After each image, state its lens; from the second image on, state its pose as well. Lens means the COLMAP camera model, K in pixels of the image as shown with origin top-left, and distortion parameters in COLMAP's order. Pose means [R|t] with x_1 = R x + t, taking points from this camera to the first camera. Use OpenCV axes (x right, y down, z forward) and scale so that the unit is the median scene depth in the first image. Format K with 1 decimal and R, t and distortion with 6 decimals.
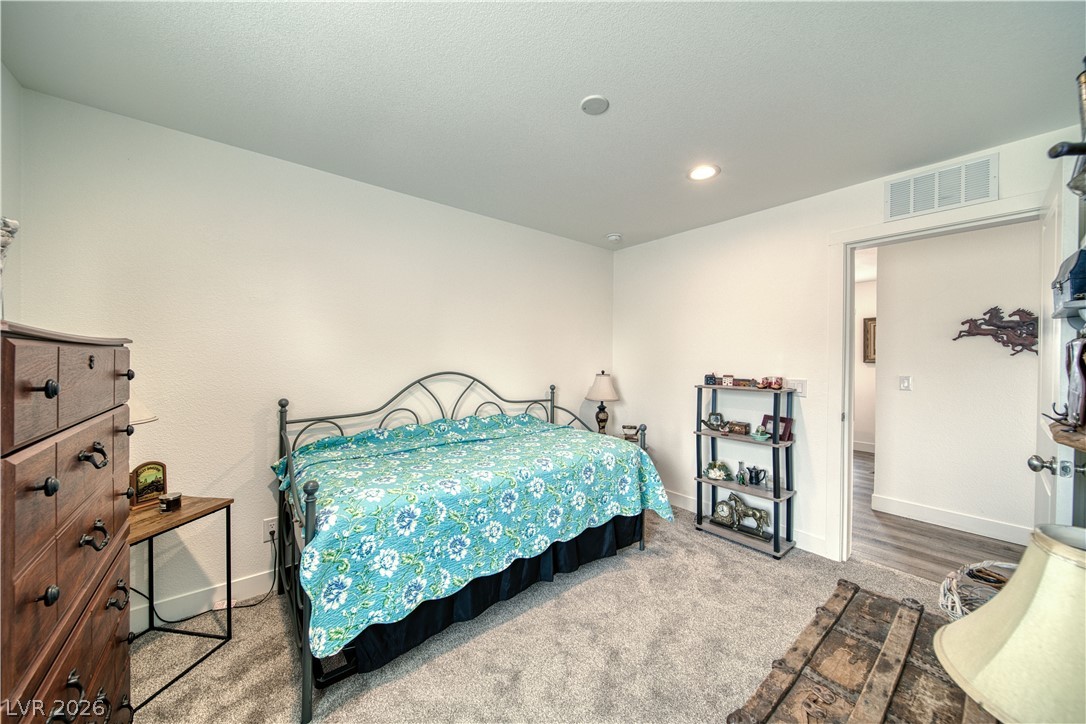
lens RADIAL K [[378.3, 0, 545.0], [0, 378.3, 360.8], [0, 0, 1]] dist [-0.000443, -0.000389]
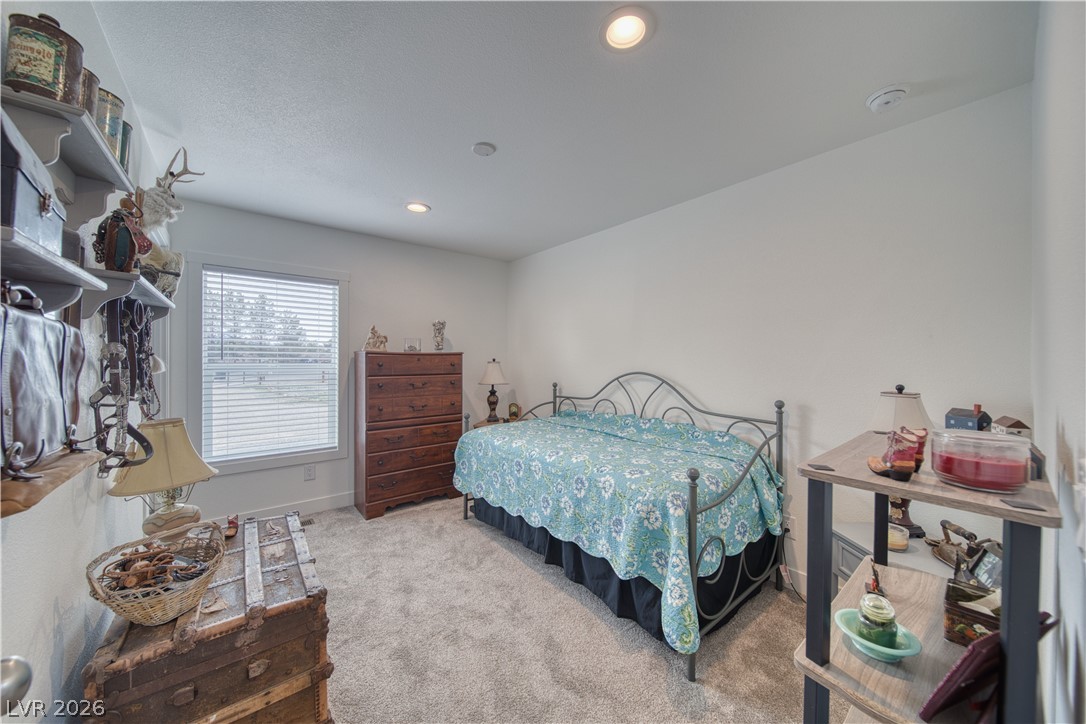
lens RADIAL K [[378.3, 0, 545.0], [0, 378.3, 360.8], [0, 0, 1]] dist [-0.000443, -0.000389]
pose [[-0.001073, -0.002164, -0.999997, 1.065305], [-0.011461, 0.999932, -0.002151, 0.003176], [0.999934, 0.011458, -0.001098, 0.955002]]
